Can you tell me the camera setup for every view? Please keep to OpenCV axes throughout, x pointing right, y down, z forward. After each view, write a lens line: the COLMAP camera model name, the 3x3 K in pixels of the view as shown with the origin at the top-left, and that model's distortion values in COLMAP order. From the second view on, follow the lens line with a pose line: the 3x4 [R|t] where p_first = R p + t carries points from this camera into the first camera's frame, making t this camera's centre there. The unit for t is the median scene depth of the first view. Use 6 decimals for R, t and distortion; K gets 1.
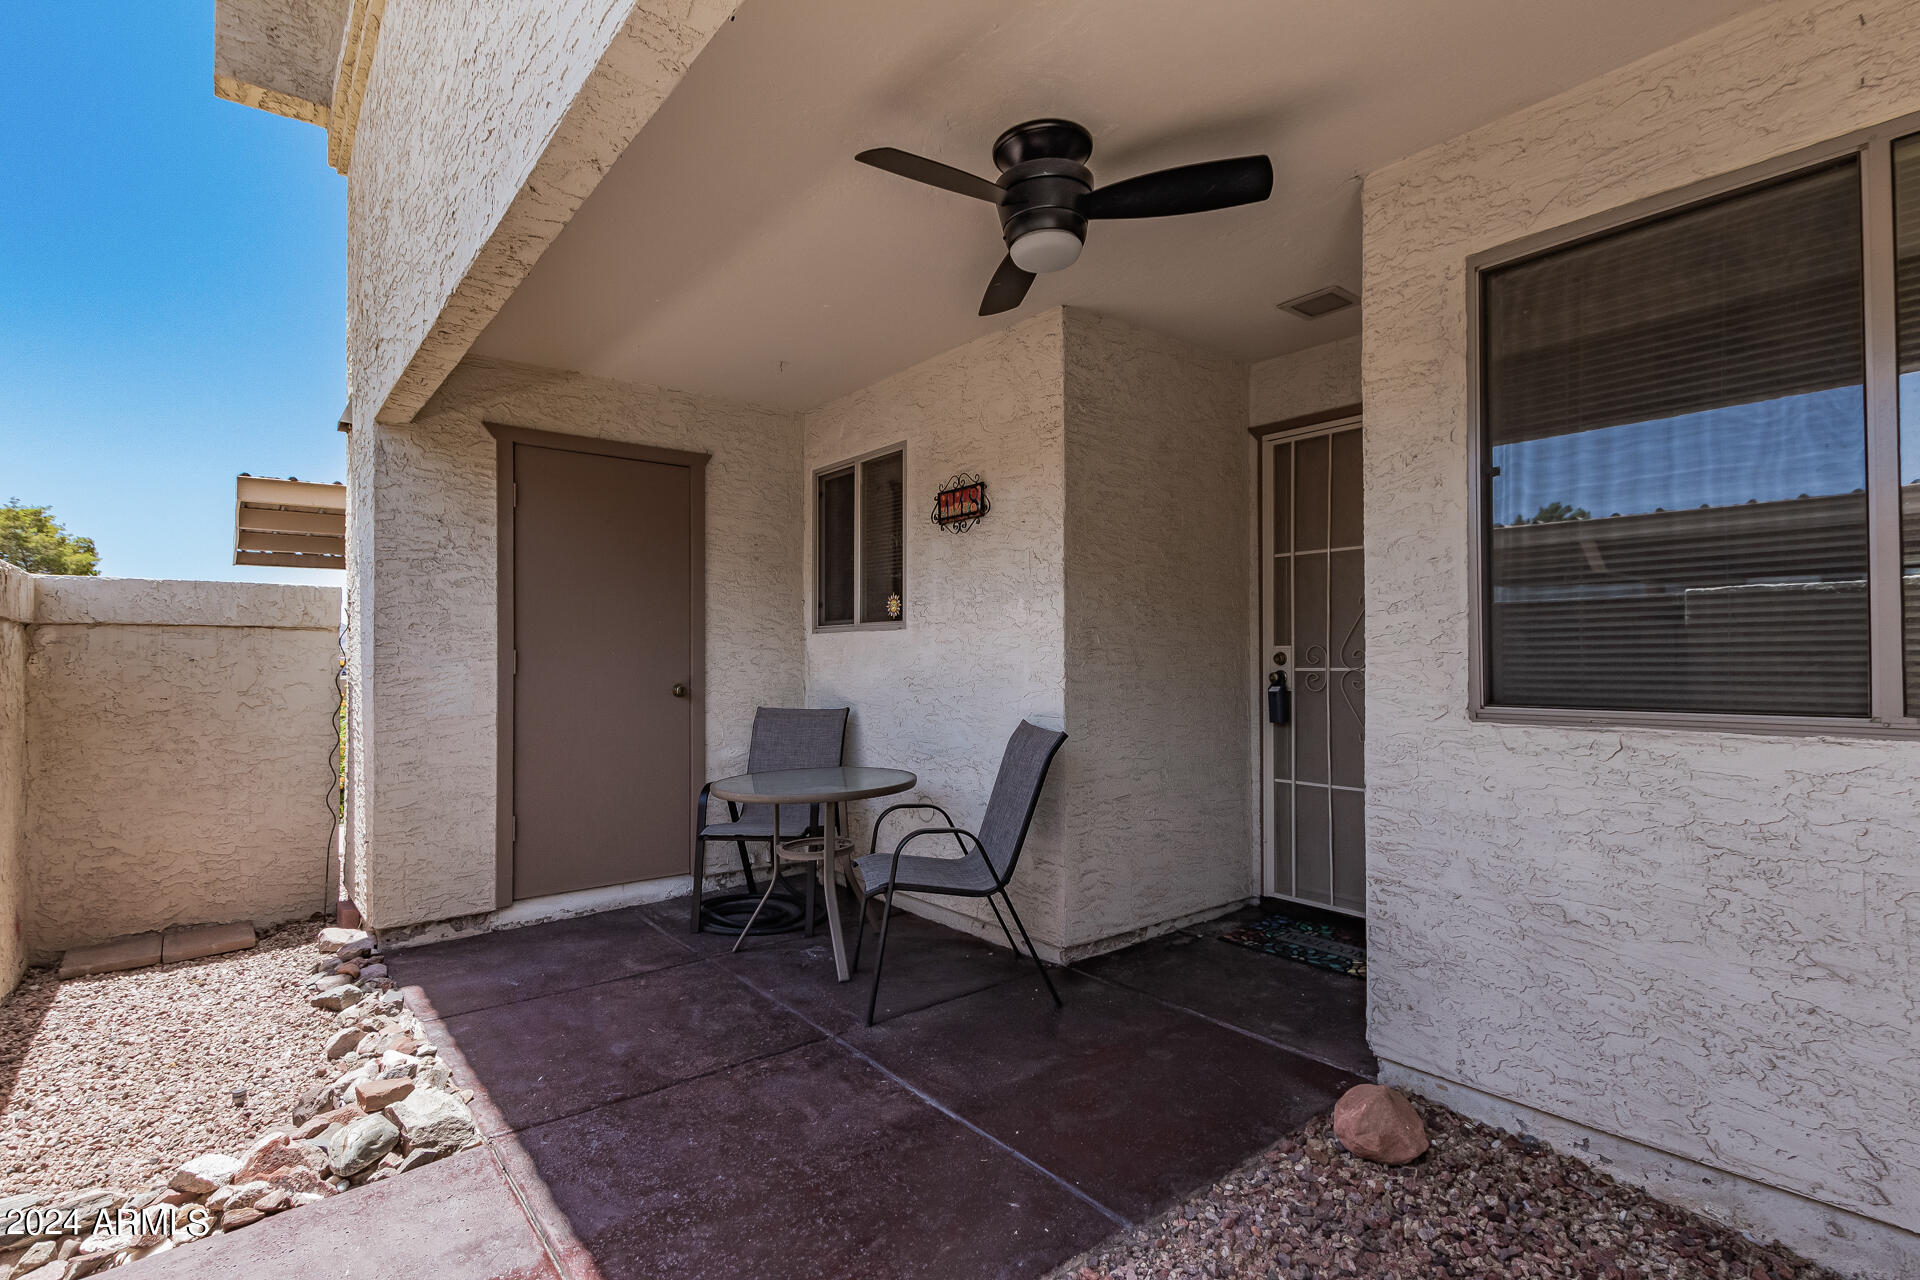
lens RADIAL K [[921.1, 0, 960.6], [0, 921.1, 644.2], [0, 0, 1]] dist [0.012815, -0.000117]
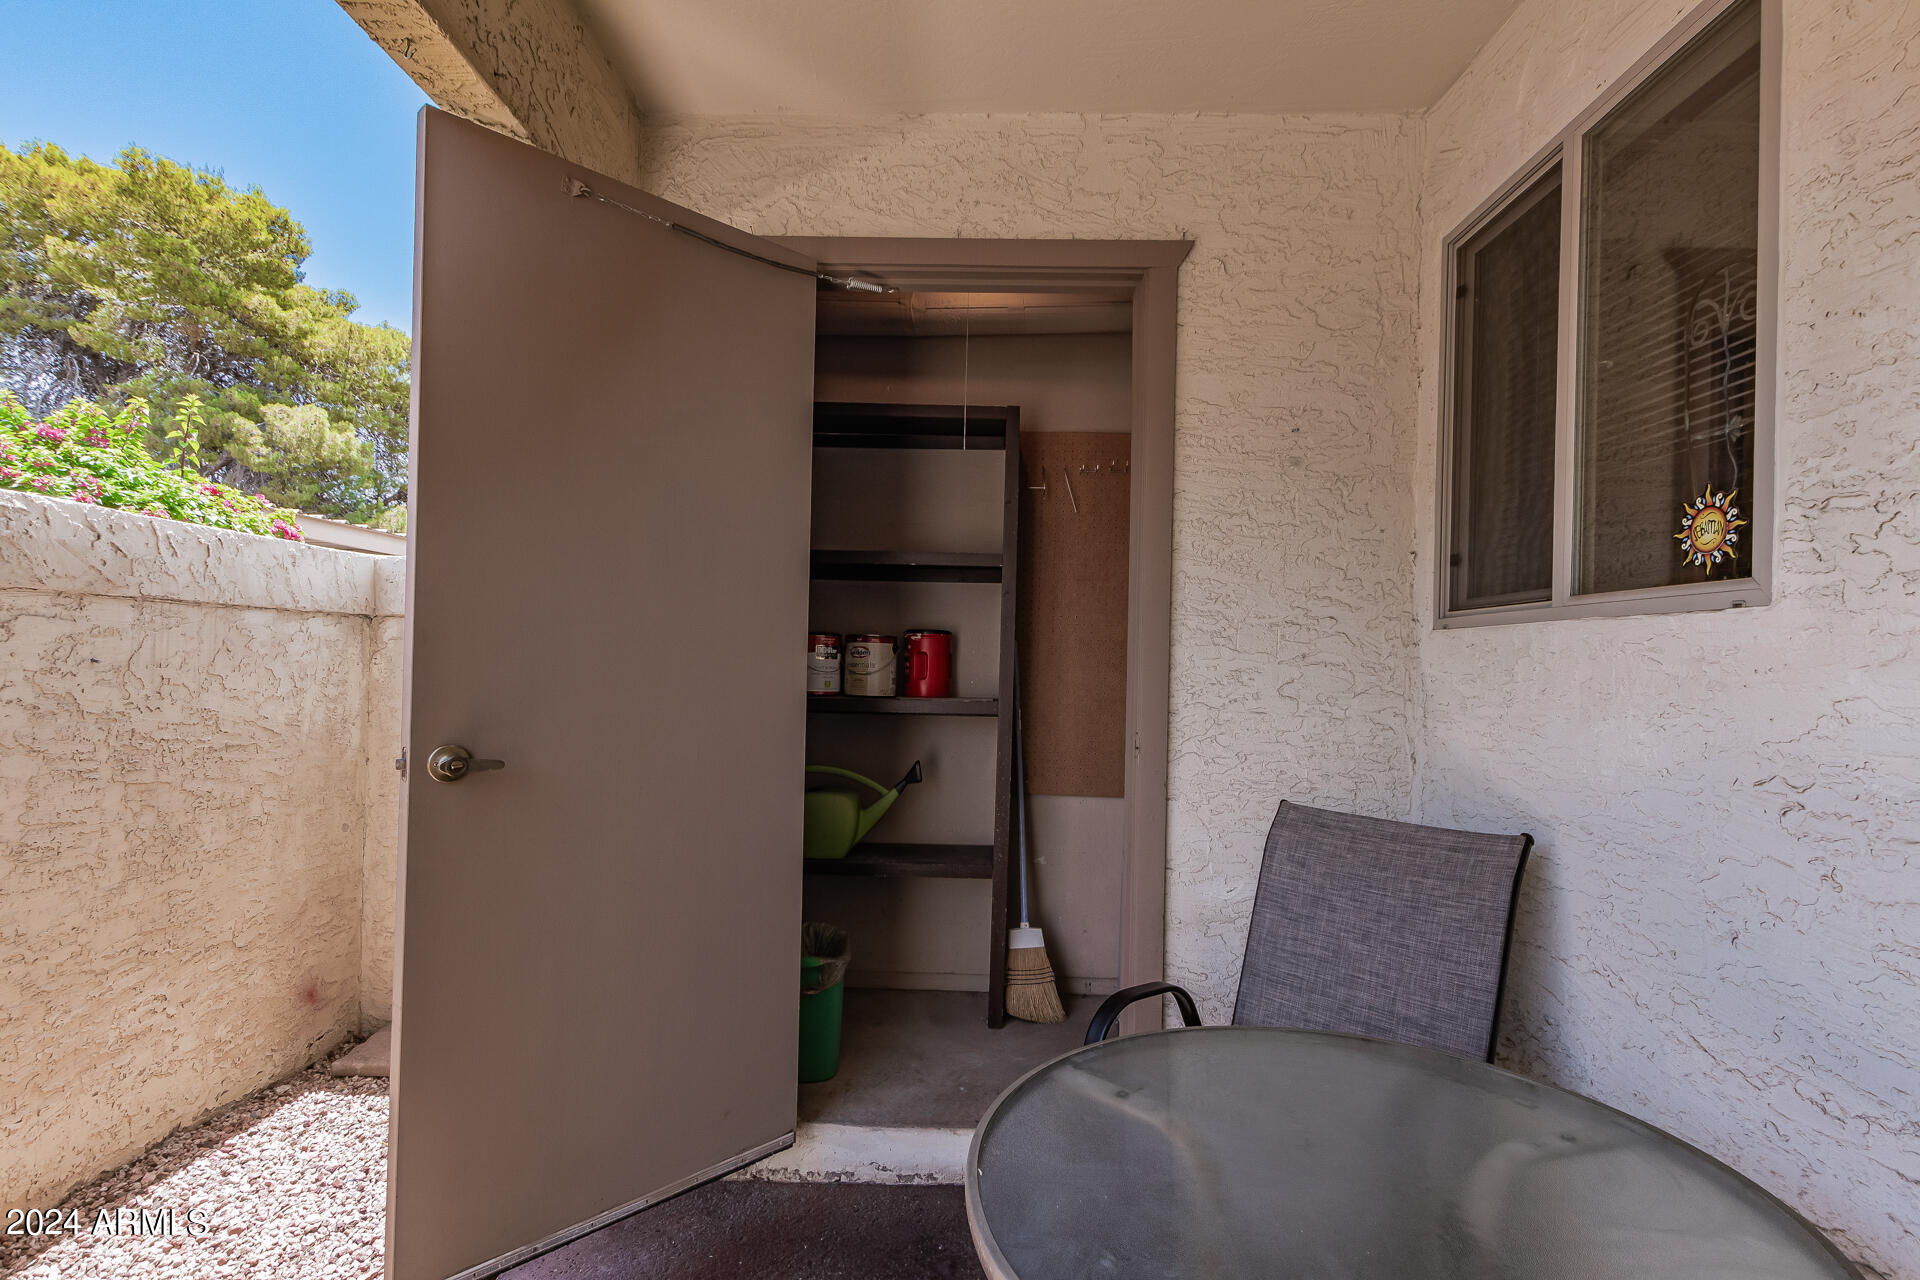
lens RADIAL K [[921.1, 0, 961.4], [0, 921.1, 650.1], [0, 0, 1]] dist [0.012815, -0.000117]
pose [[0.771698, 0.011518, -0.635885, -0.063324], [-0.014469, 0.999895, 0.000552, 0.000591], [0.635825, 0.008775, 0.771784, 0.574338]]
